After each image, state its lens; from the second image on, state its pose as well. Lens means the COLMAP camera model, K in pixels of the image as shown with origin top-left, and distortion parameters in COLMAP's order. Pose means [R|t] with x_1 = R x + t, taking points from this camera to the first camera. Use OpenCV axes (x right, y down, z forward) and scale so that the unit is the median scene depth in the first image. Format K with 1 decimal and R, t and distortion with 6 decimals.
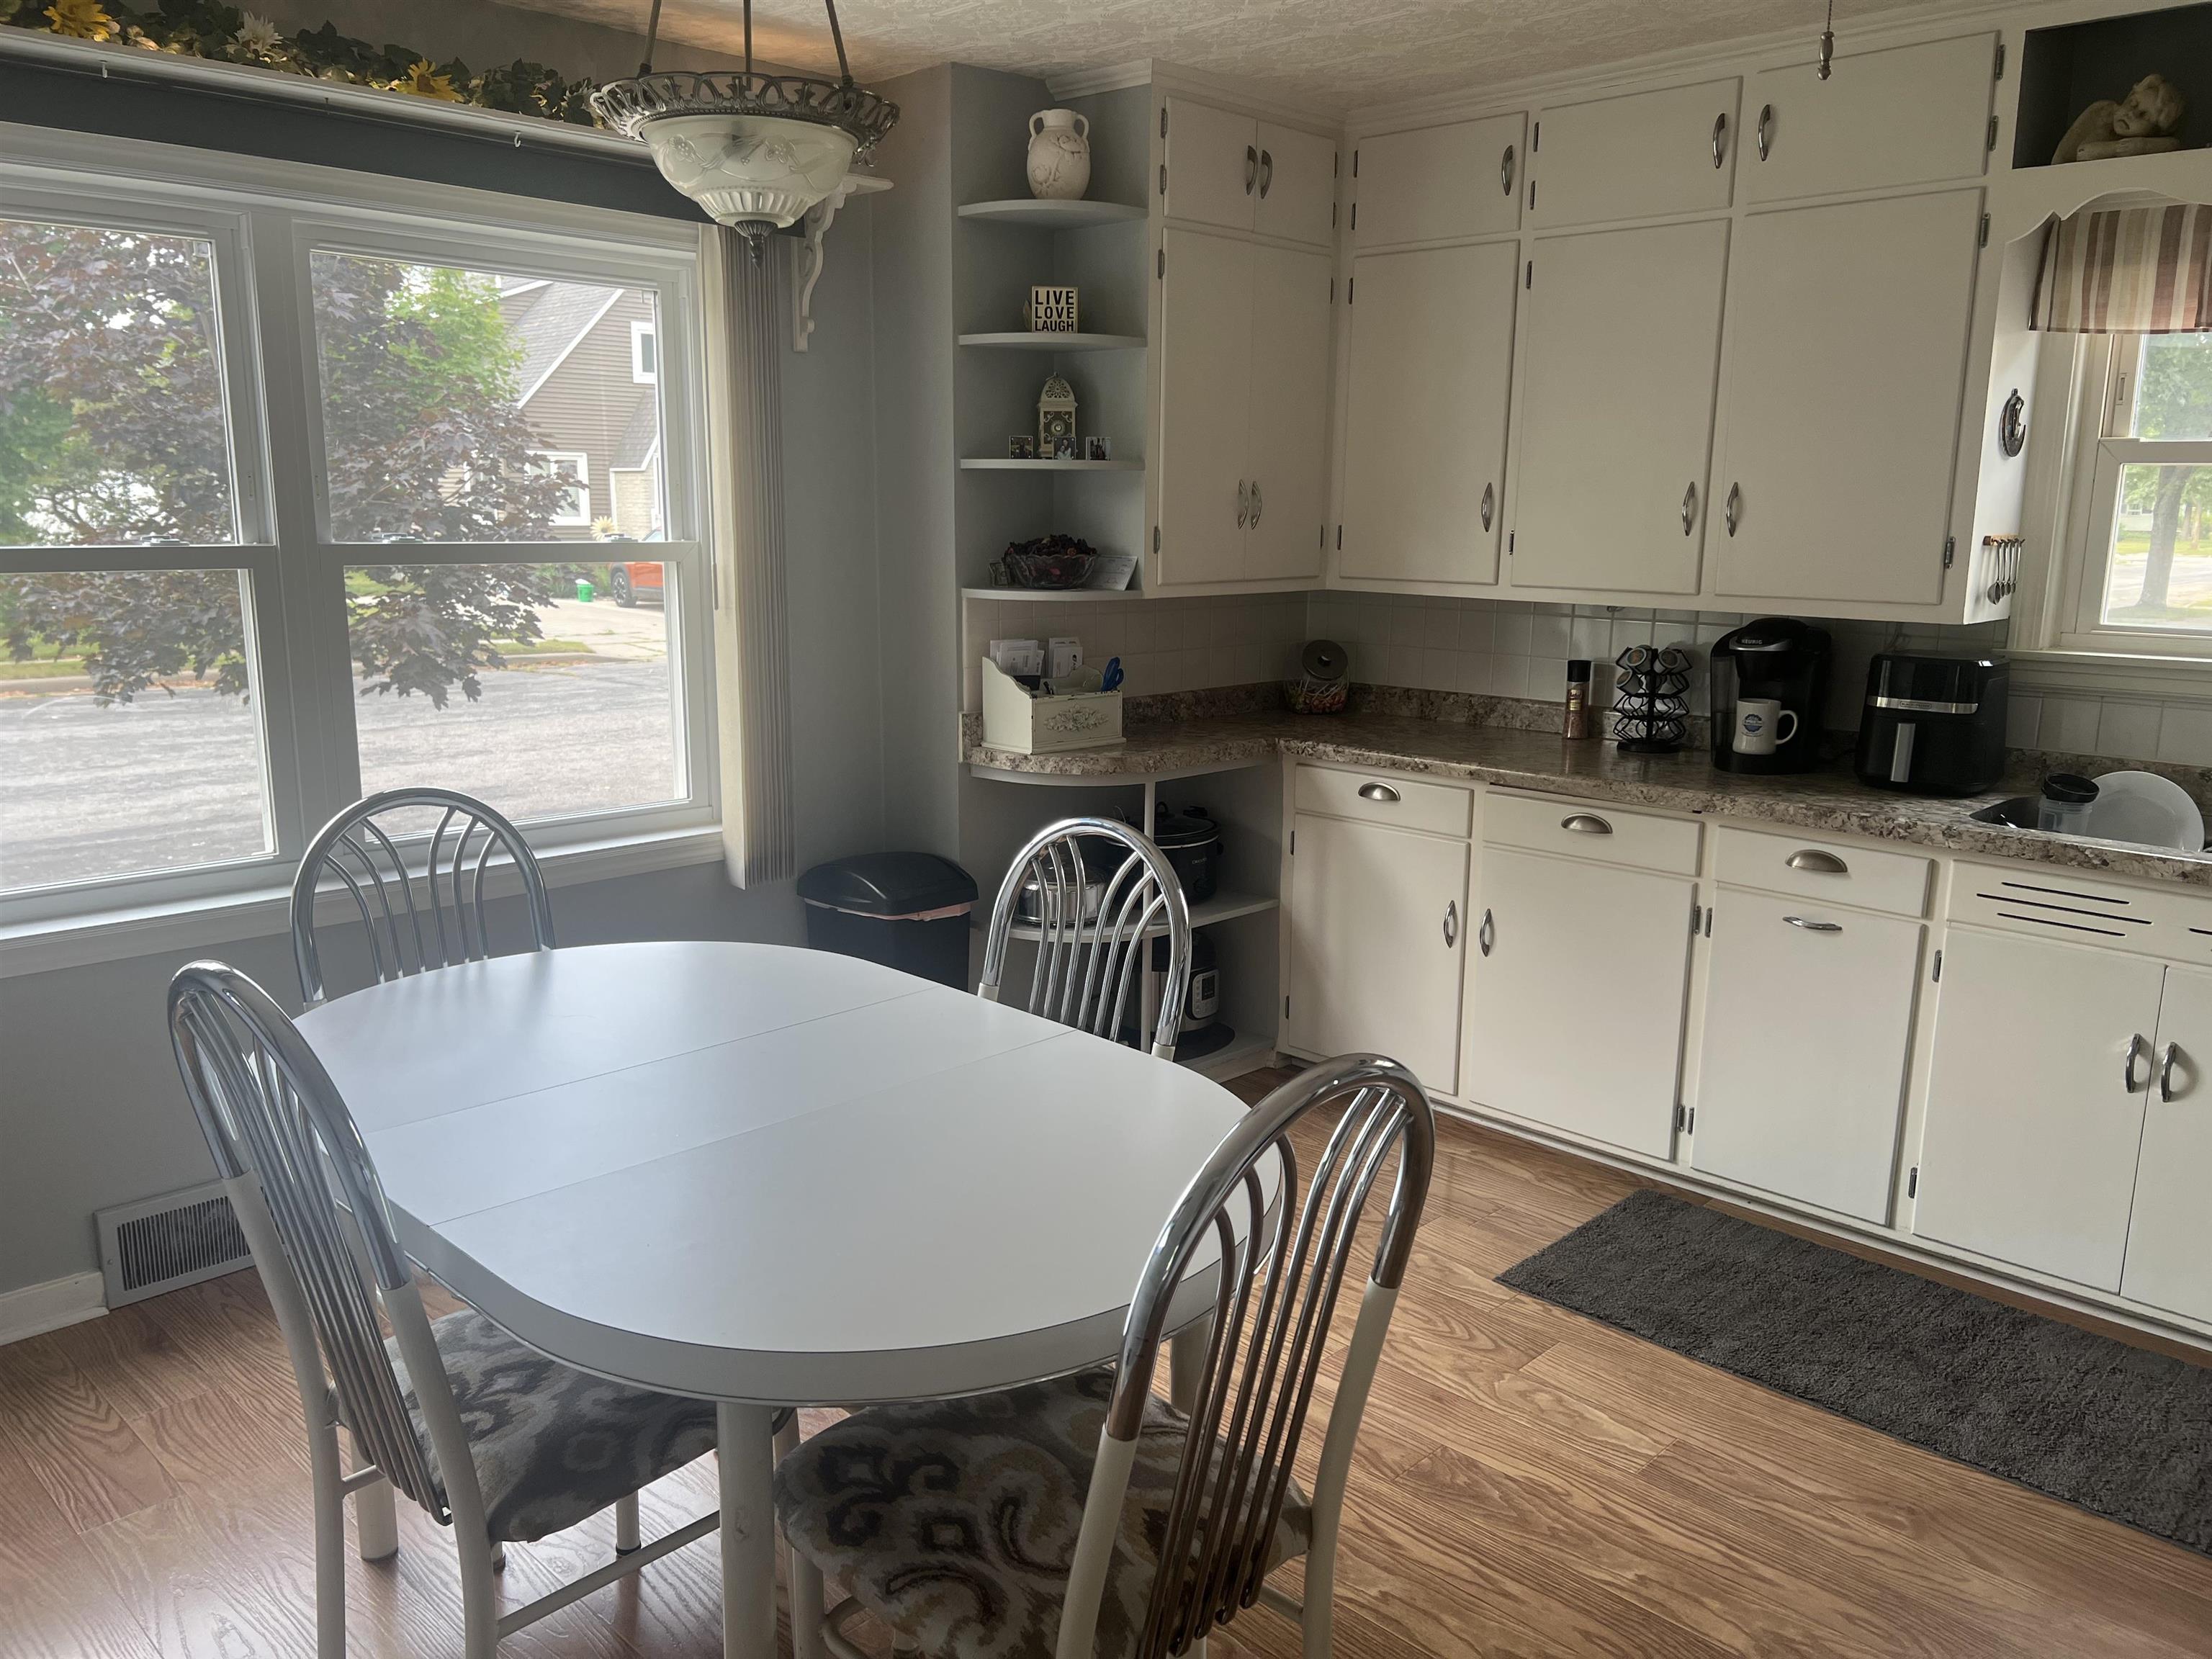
lens RADIAL K [[1666.3, 0, 1098.9], [0, 1666.3, 838.4], [0, 0, 1]] dist [0.080566, -0.111878]
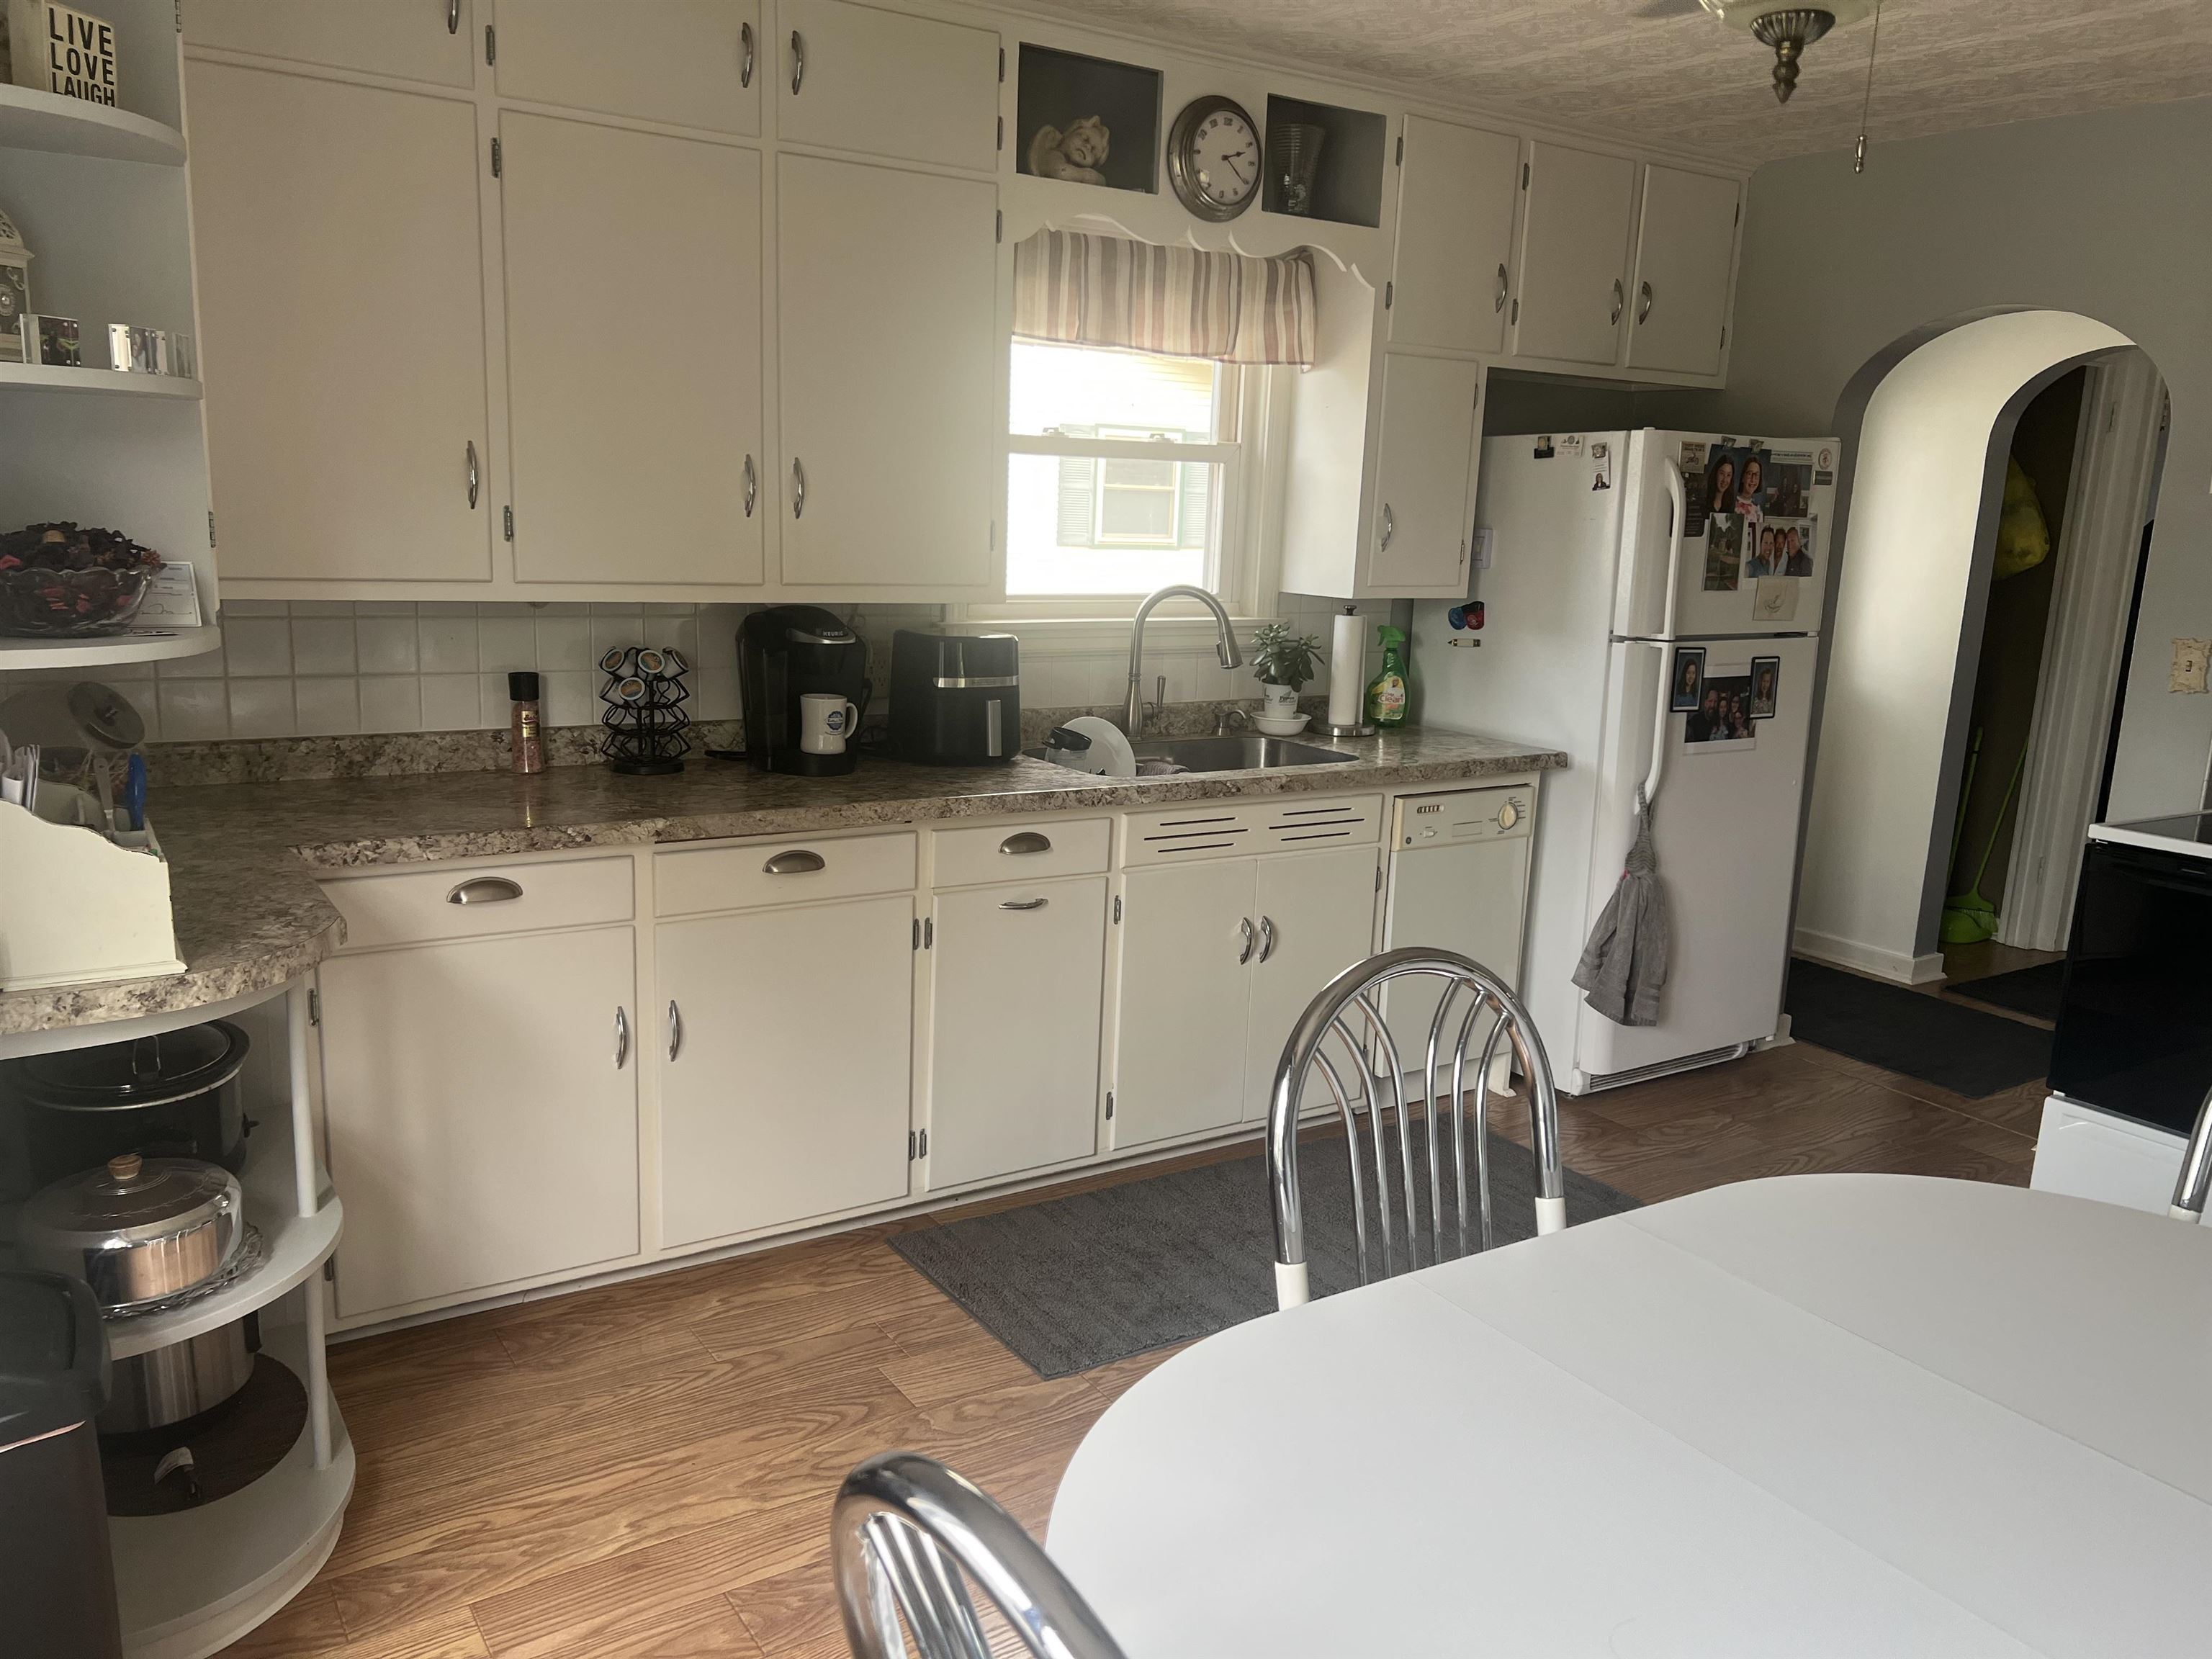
lens RADIAL K [[1666.3, 0, 1098.9], [0, 1666.3, 838.4], [0, 0, 1]] dist [0.080566, -0.111878]
pose [[0.208925, -0.198907, 0.957490, -0.486872], [0.159549, 0.972911, 0.167297, -0.138514], [-0.964829, 0.117814, 0.235001, 0.660144]]
